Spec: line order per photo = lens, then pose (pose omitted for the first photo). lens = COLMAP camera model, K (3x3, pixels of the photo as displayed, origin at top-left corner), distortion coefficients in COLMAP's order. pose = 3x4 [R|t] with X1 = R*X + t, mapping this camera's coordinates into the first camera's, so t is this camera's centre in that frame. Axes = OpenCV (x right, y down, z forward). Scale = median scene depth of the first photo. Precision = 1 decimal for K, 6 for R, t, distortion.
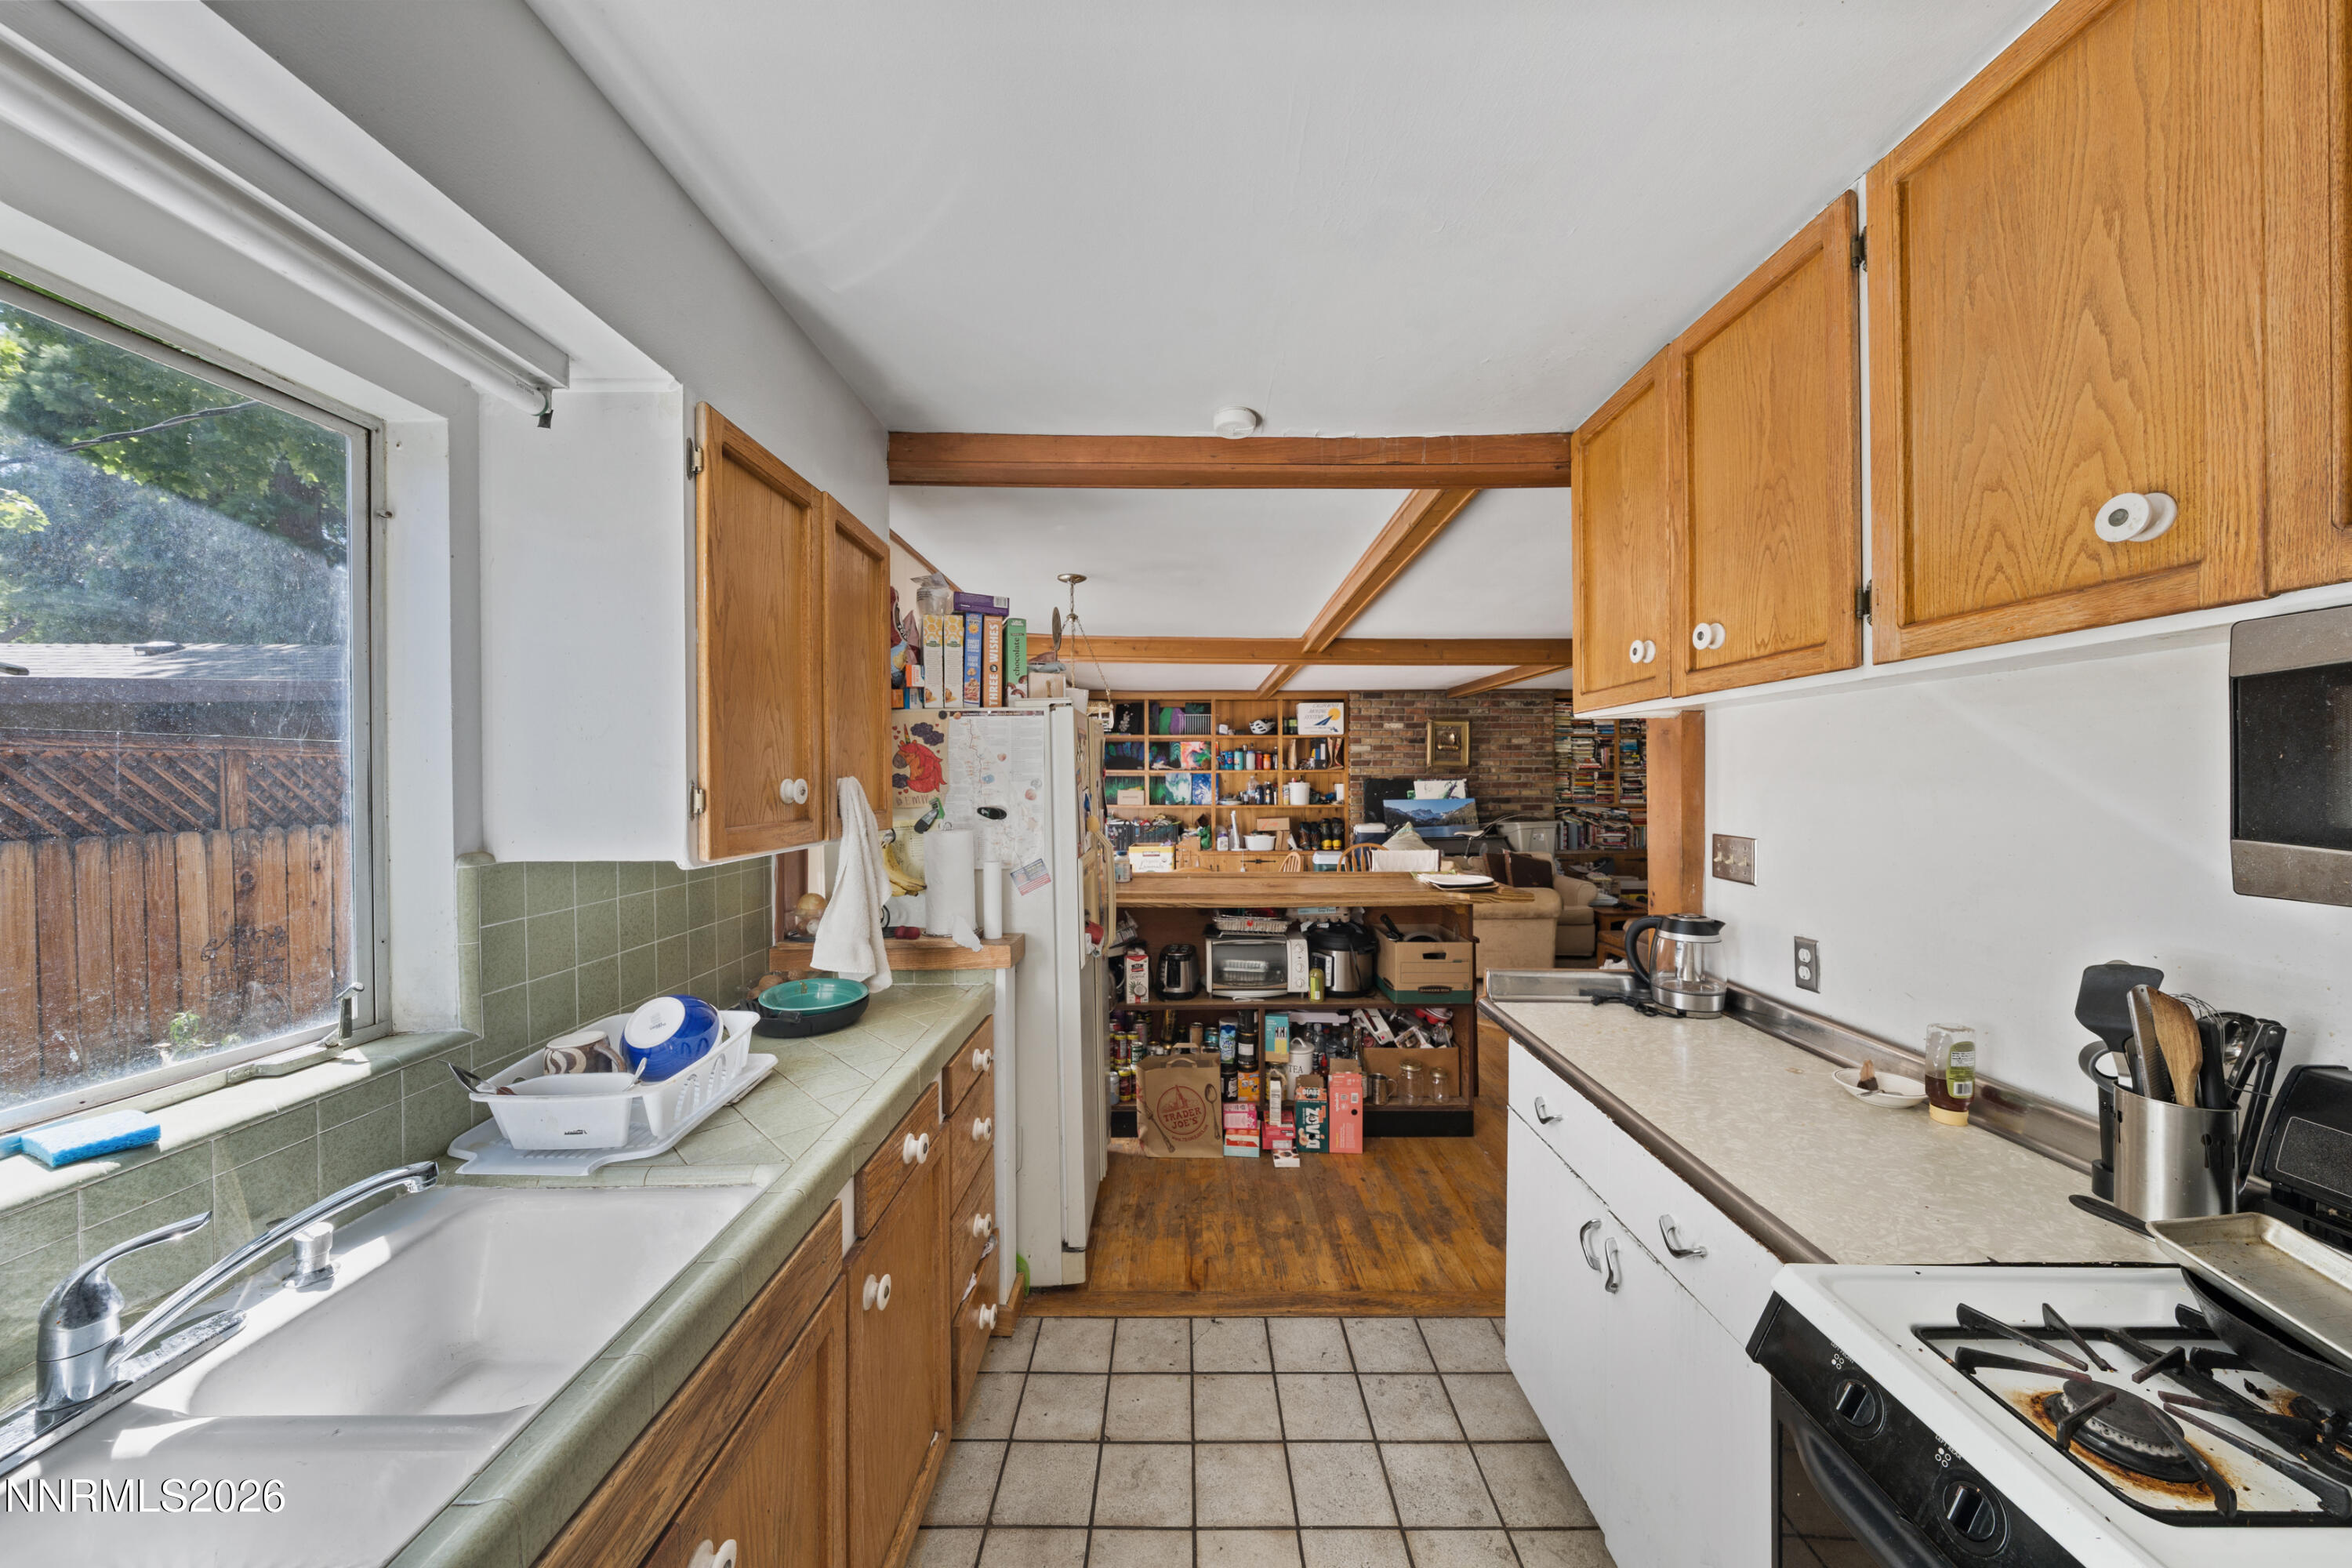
lens RADIAL K [[793.3, 0, 1179.1], [0, 793.3, 780.4], [0, 0, 1]] dist [0.000005, 0.000000]
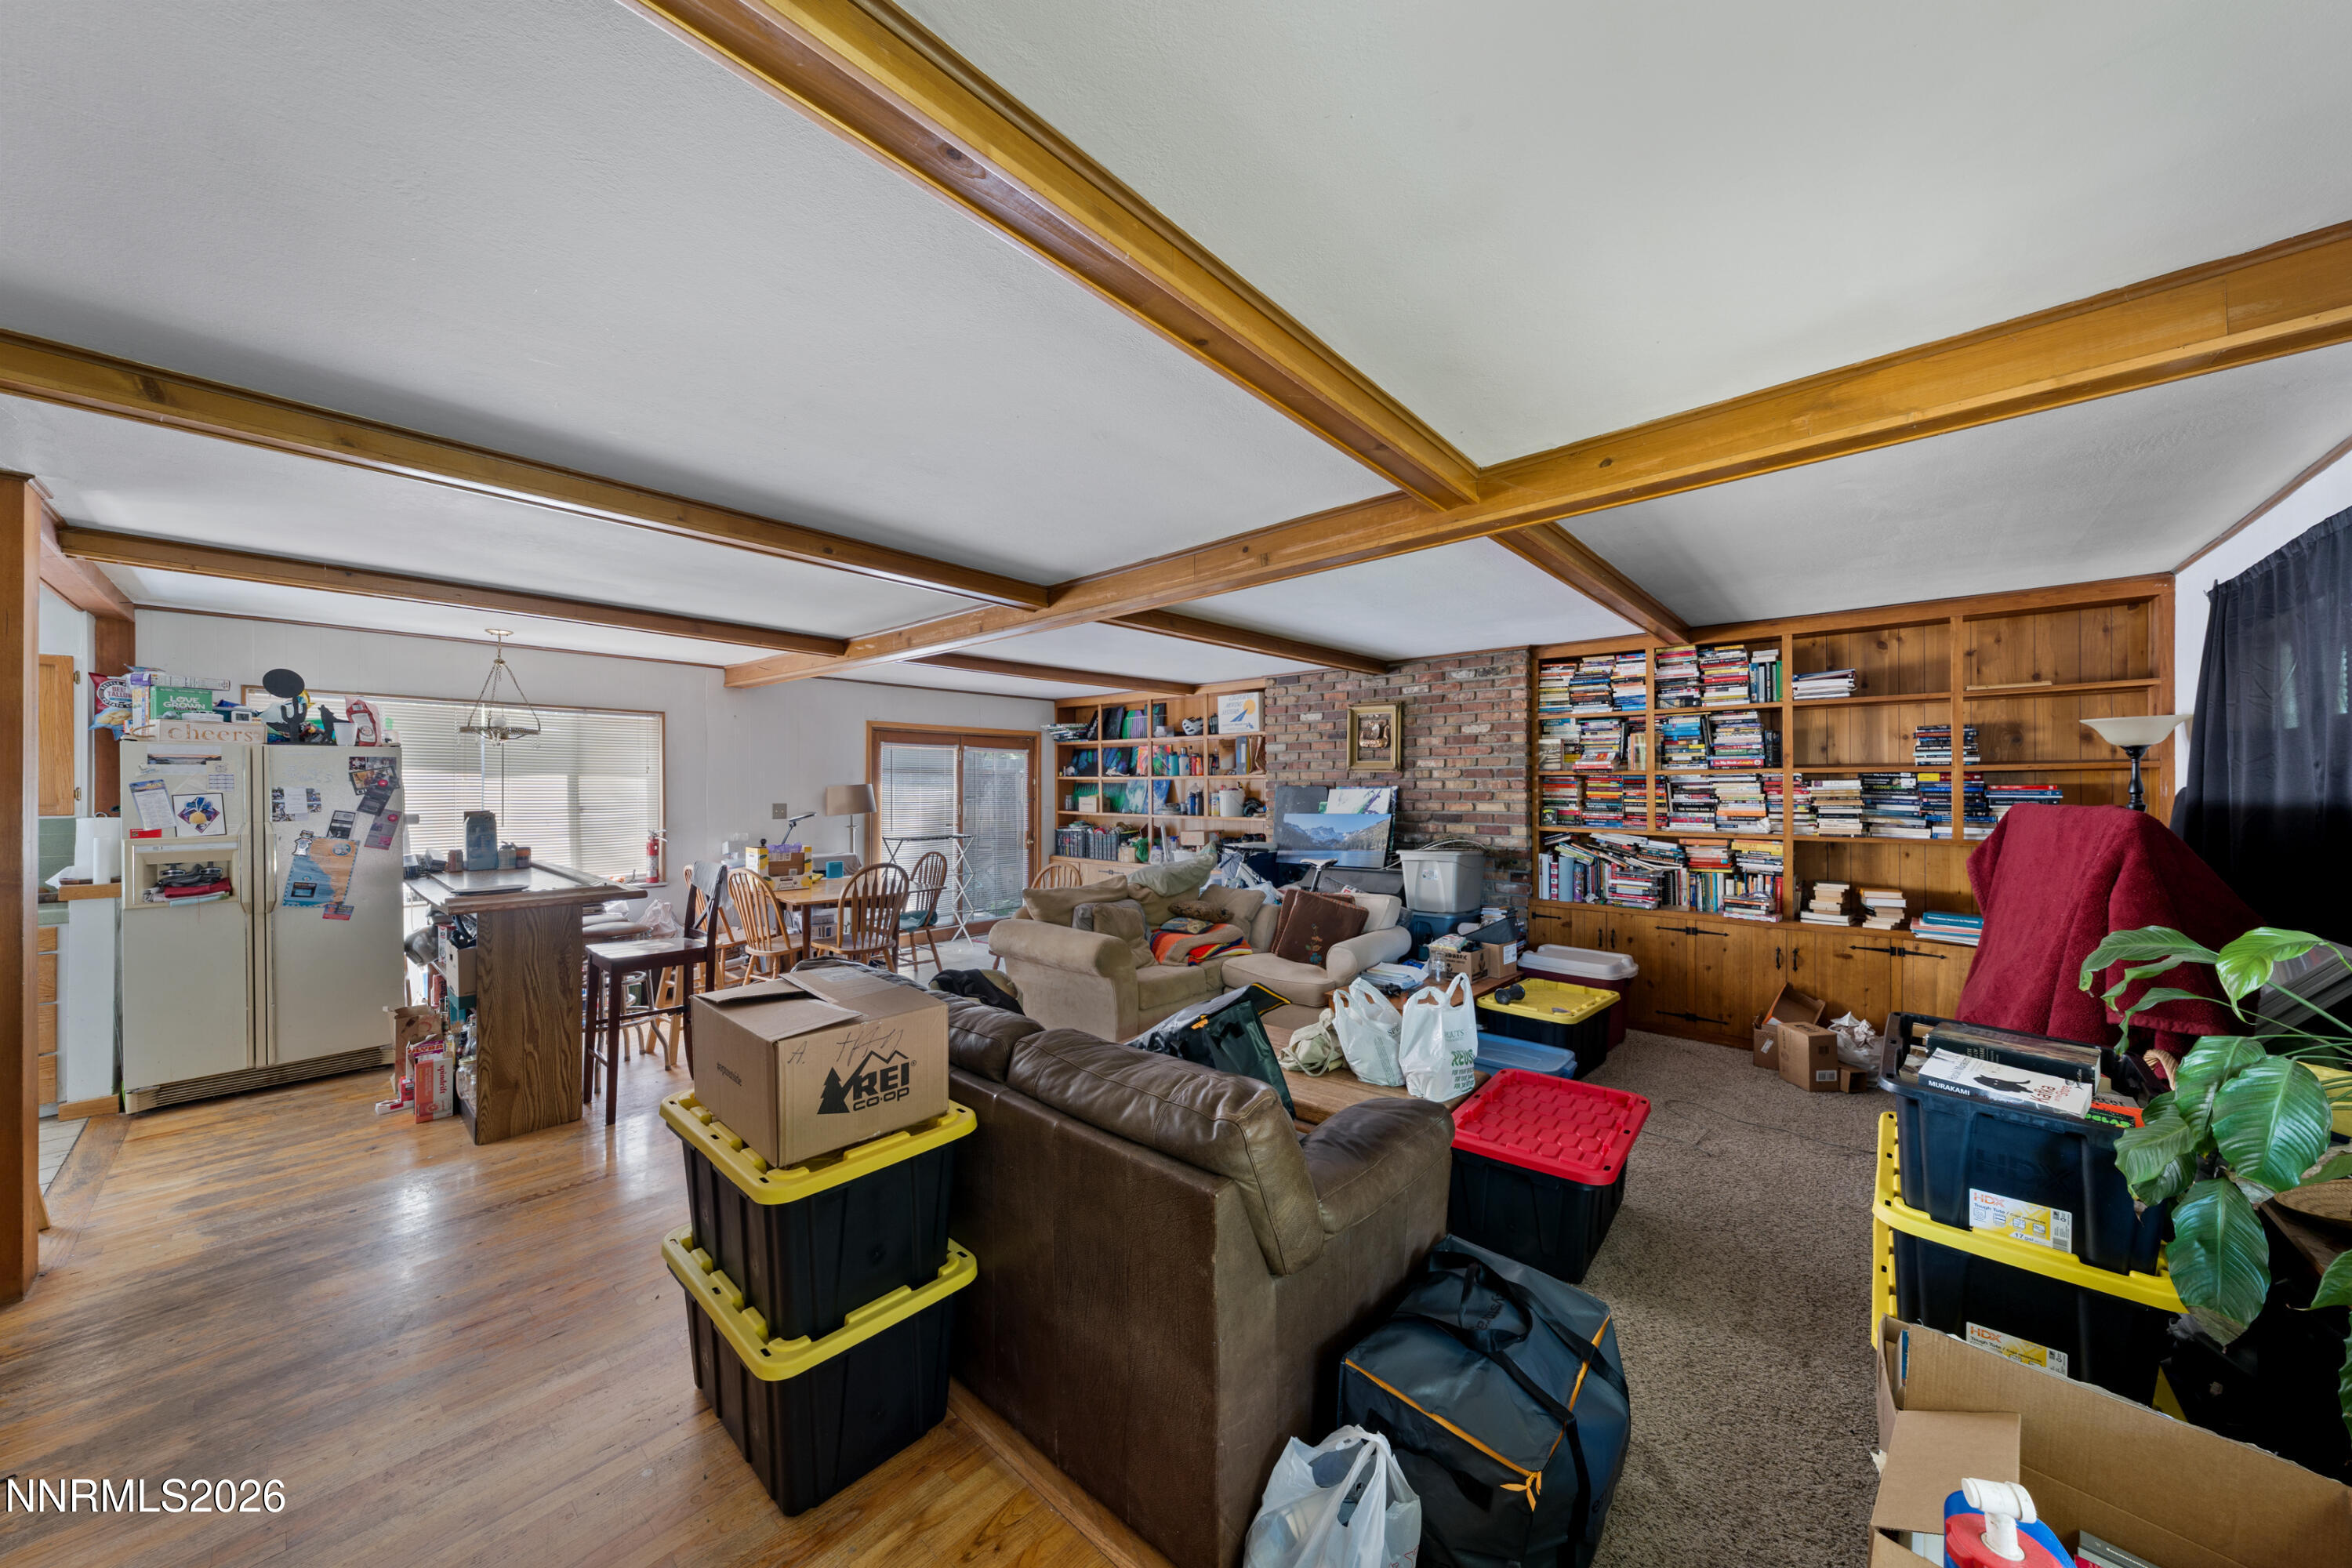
lens RADIAL K [[793.3, 0, 1177.2], [0, 793.3, 788.4], [0, 0, 1]] dist [0.000005, 0.000000]
pose [[0.748854, 0.002524, -0.662731, 0.681143], [-0.002189, 0.999997, 0.001336, -0.000678], [0.662732, 0.000450, 0.748857, 0.338056]]
